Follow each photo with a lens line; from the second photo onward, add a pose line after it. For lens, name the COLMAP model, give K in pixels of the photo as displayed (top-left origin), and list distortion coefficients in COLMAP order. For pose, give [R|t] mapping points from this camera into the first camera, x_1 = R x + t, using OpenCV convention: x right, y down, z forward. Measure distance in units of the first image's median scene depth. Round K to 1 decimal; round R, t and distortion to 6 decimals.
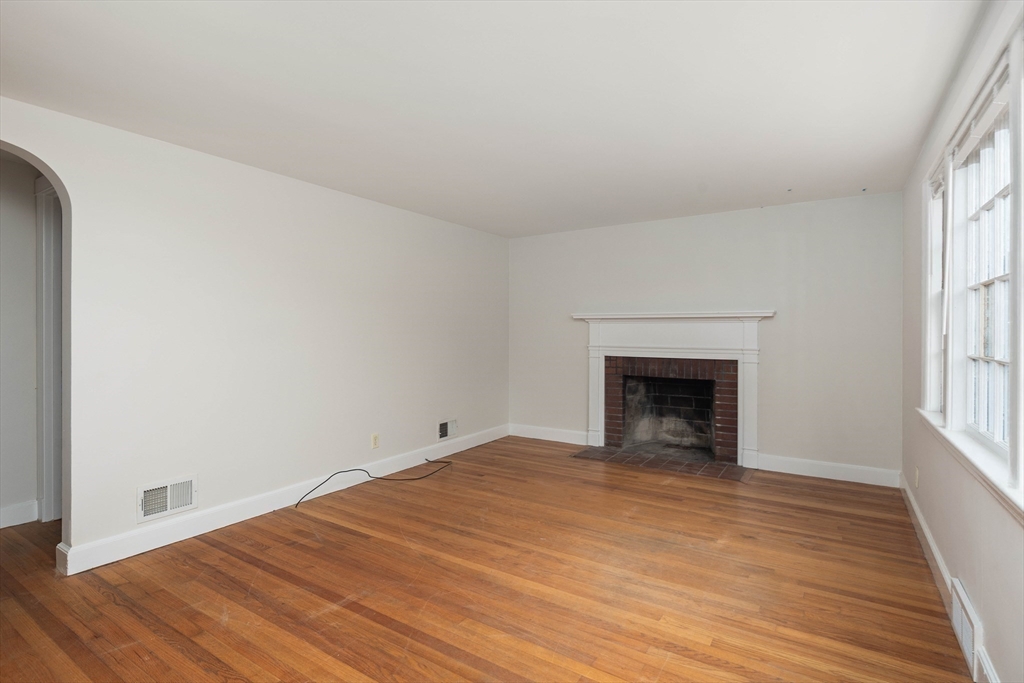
lens RADIAL K [[500.4, 0, 516.5], [0, 500.4, 330.1], [0, 0, 1]] dist [0.000783, -0.001222]
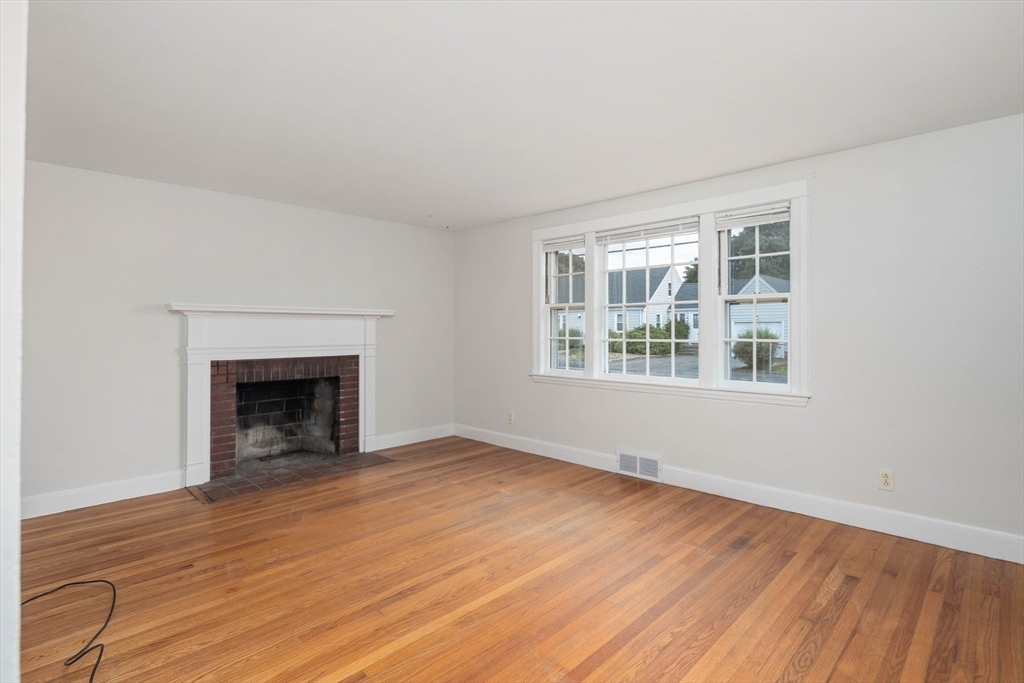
lens RADIAL K [[500.4, 0, 516.5], [0, 500.4, 330.1], [0, 0, 1]] dist [0.000783, -0.001222]
pose [[0.193074, -0.003401, 0.981178, -0.544535], [-0.000526, 0.999993, 0.003570, 0.002254], [-0.981184, -0.001205, 0.193071, 0.459034]]
